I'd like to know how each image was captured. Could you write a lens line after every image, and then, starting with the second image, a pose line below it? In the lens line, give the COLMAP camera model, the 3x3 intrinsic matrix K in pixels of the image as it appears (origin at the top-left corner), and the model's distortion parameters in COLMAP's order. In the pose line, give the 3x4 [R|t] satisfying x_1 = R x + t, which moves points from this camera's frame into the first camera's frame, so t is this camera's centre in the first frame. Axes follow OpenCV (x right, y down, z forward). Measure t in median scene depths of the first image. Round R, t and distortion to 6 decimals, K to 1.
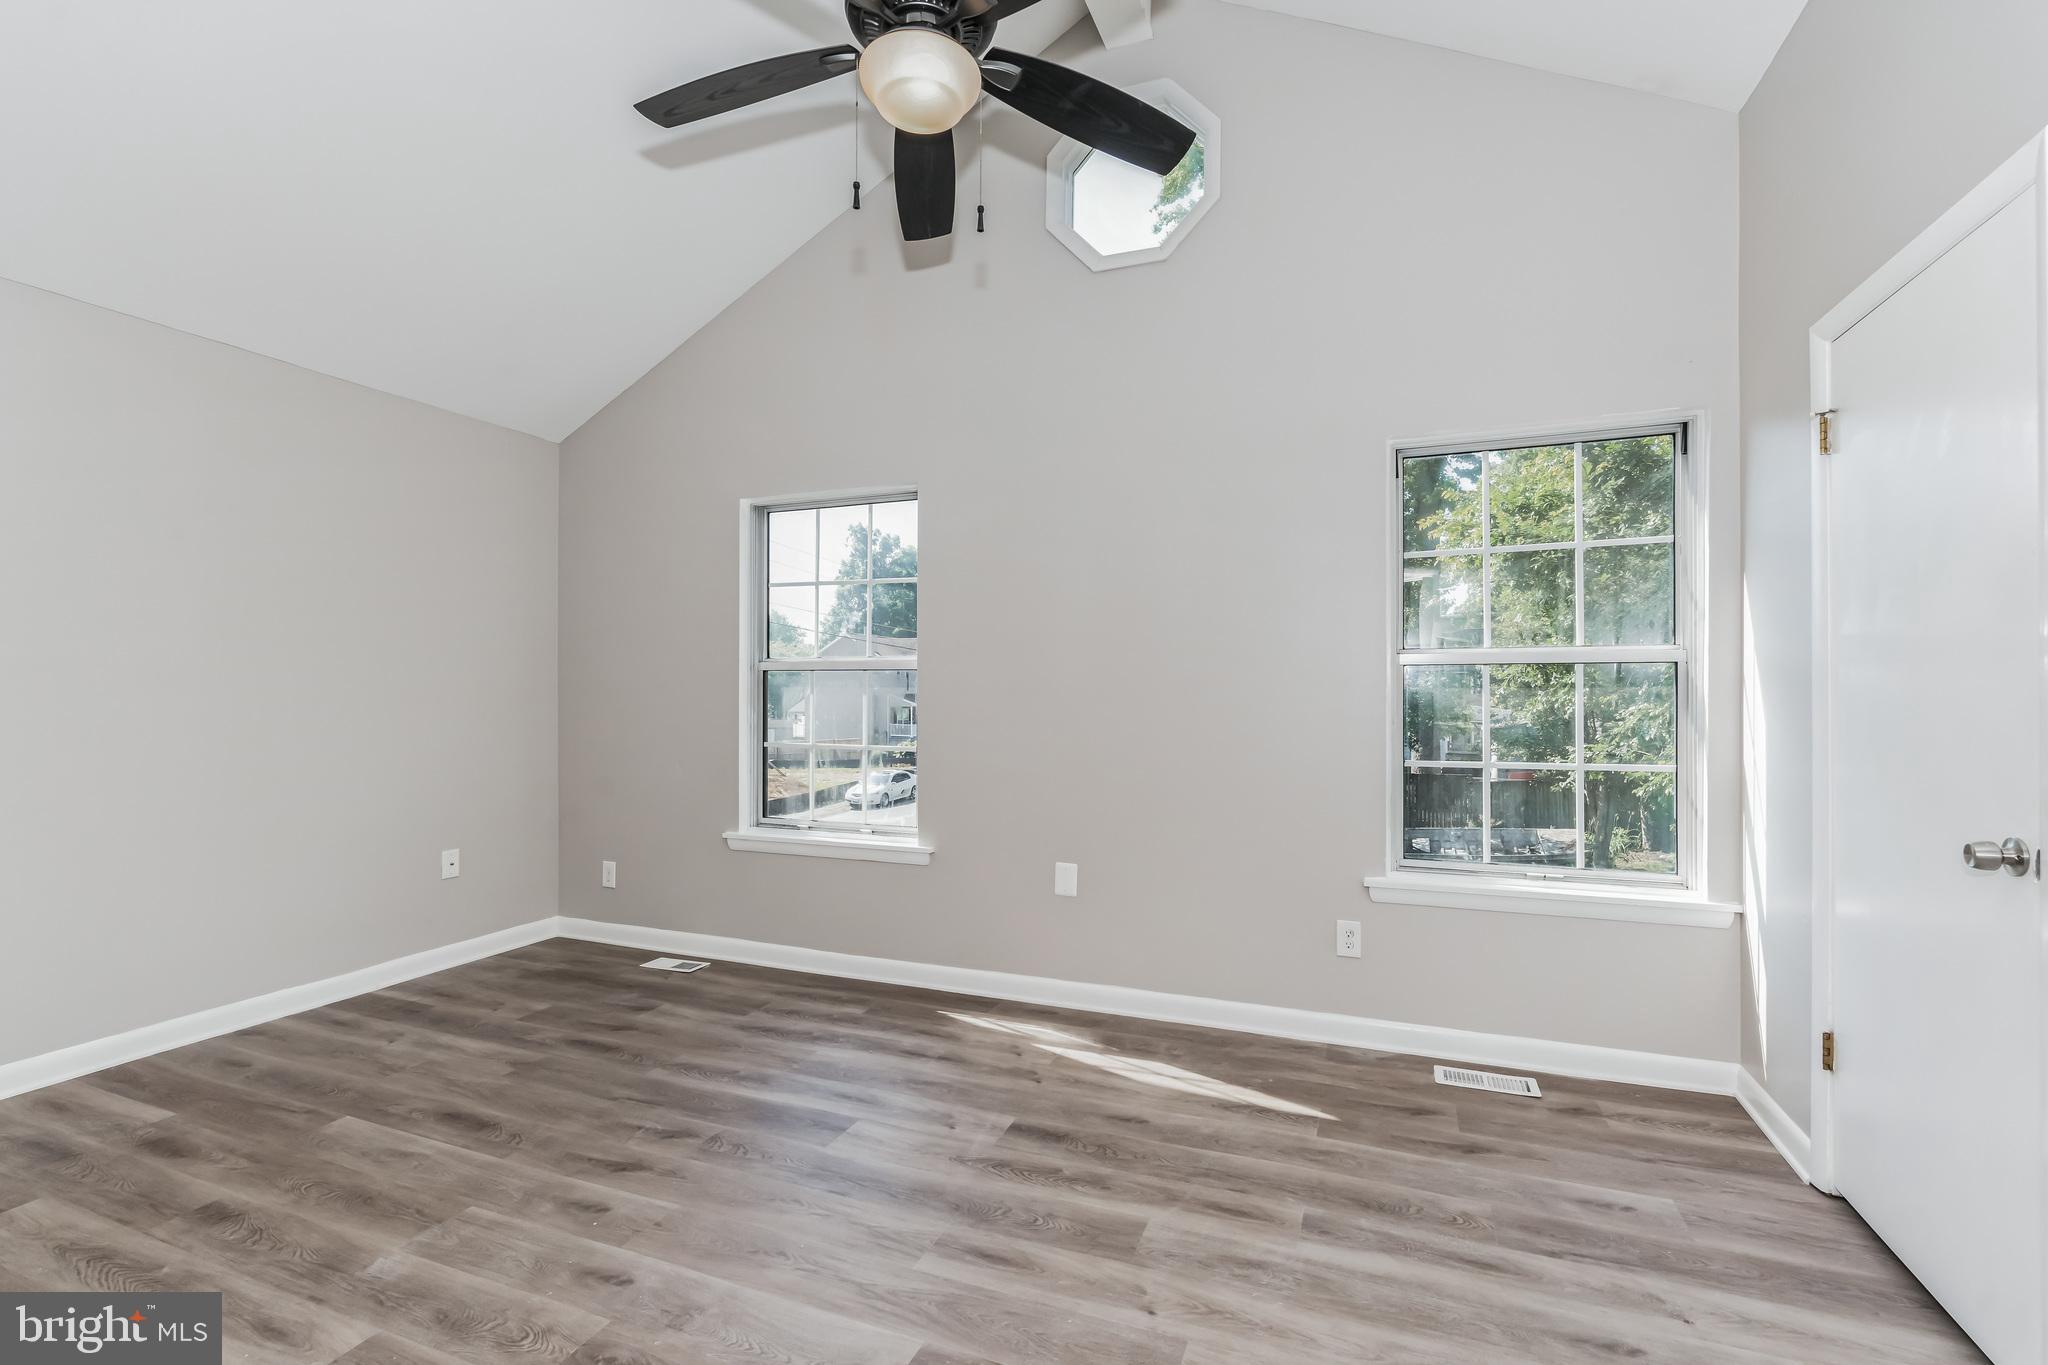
lens RADIAL K [[919.7, 0, 1040.3], [0, 919.7, 686.0], [0, 0, 1]] dist [-0.001469, -0.001000]
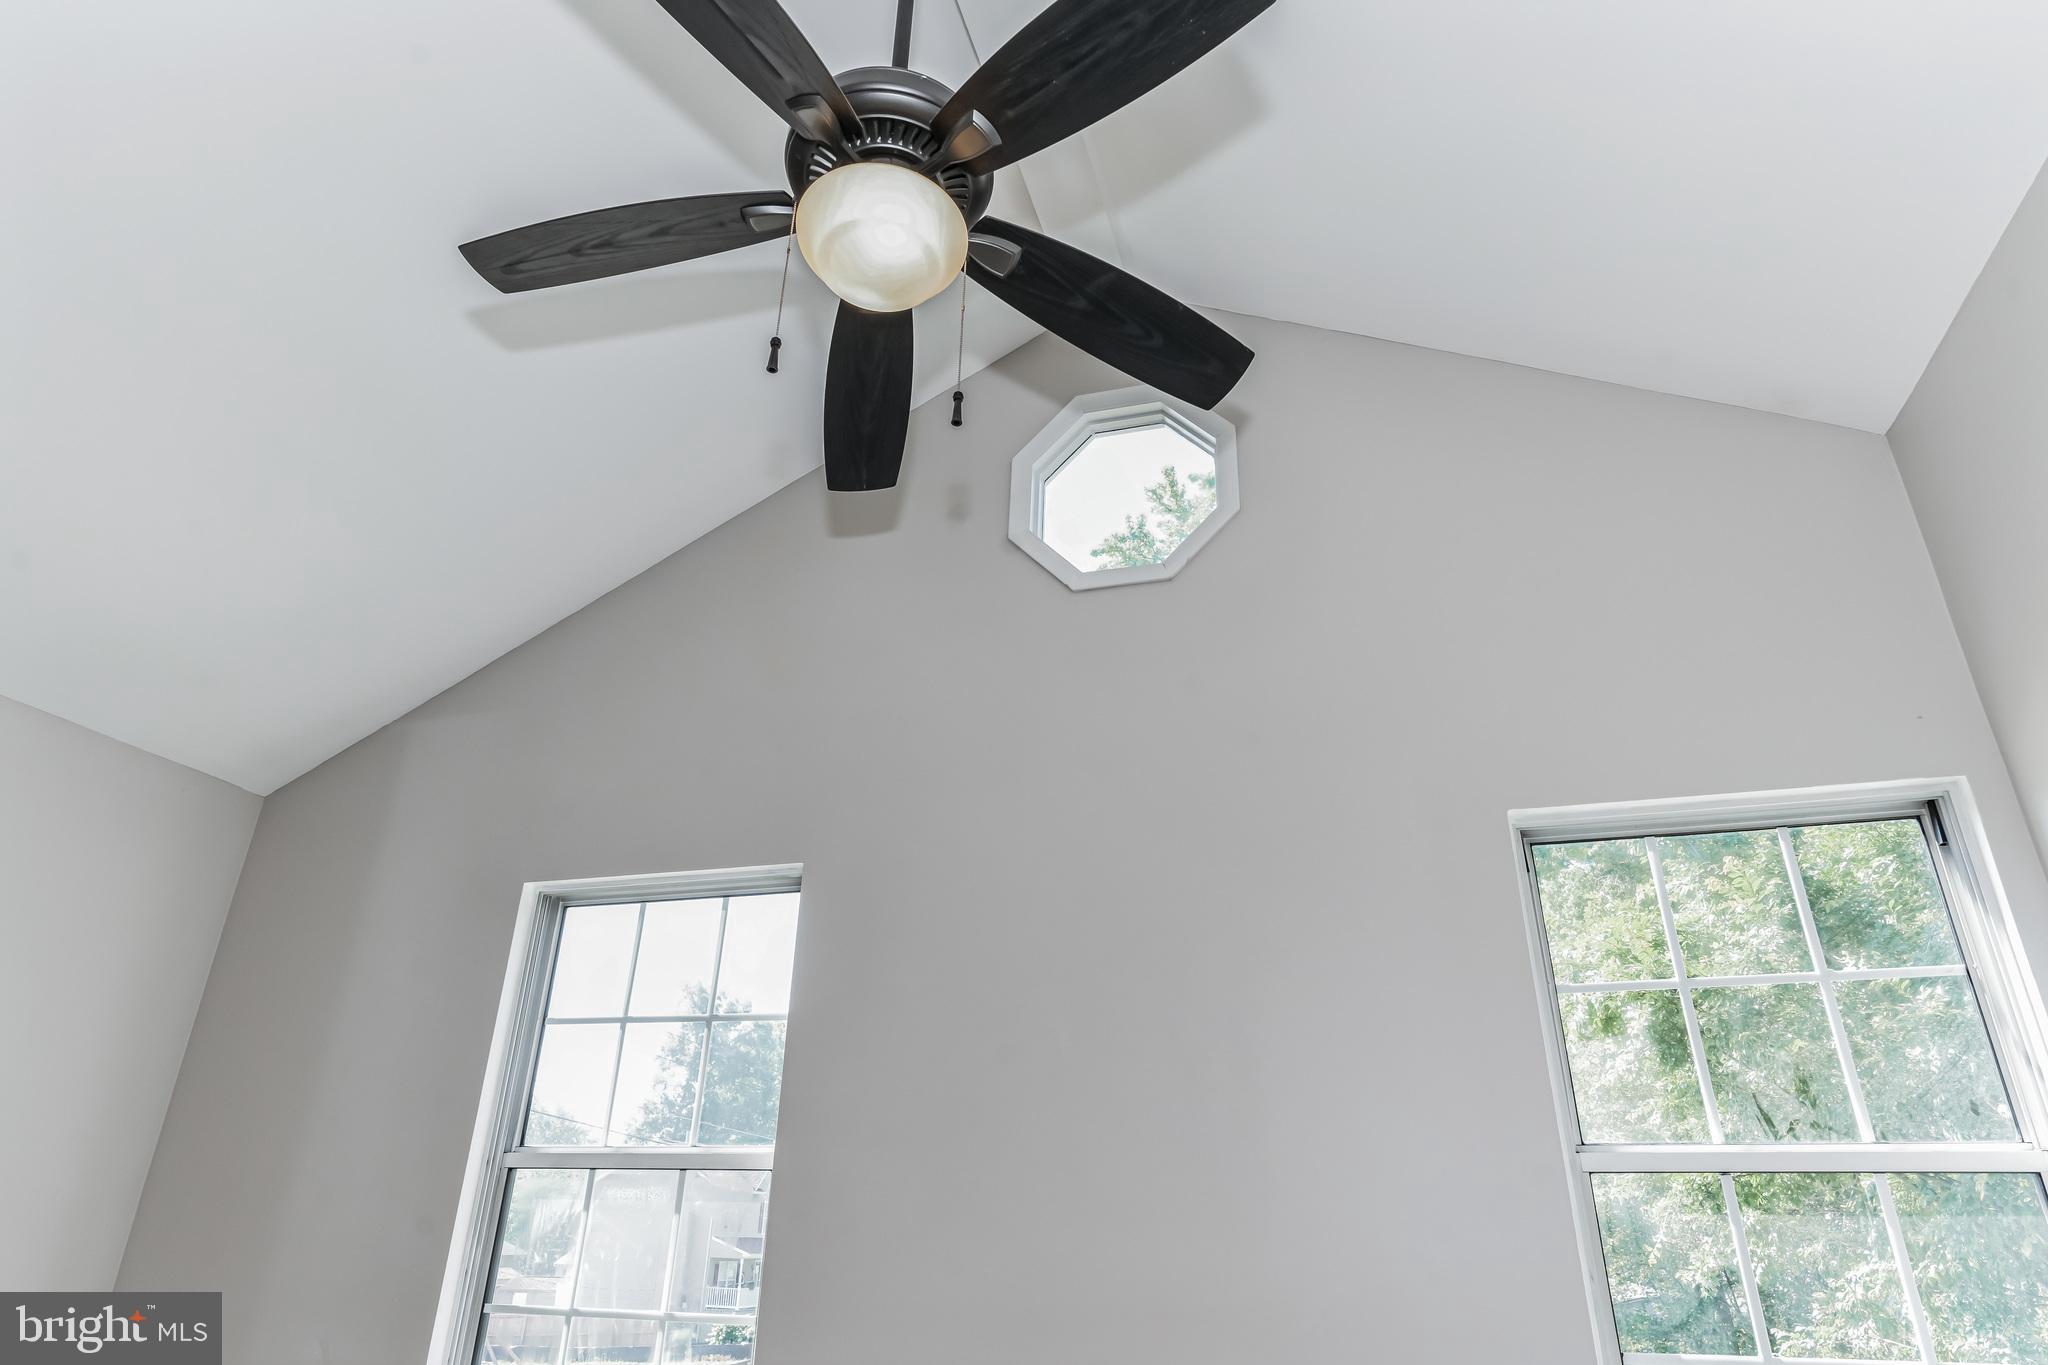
lens RADIAL K [[1194.7, 0, 1029.7], [0, 1194.7, 678.3], [0, 0, 1]] dist [-0.002824, -0.002654]
pose [[0.997058, 0.046186, 0.061167, -0.040299], [-0.016149, 0.906725, -0.421414, 0.021489], [-0.074925, 0.419186, 0.904803, 0.211221]]
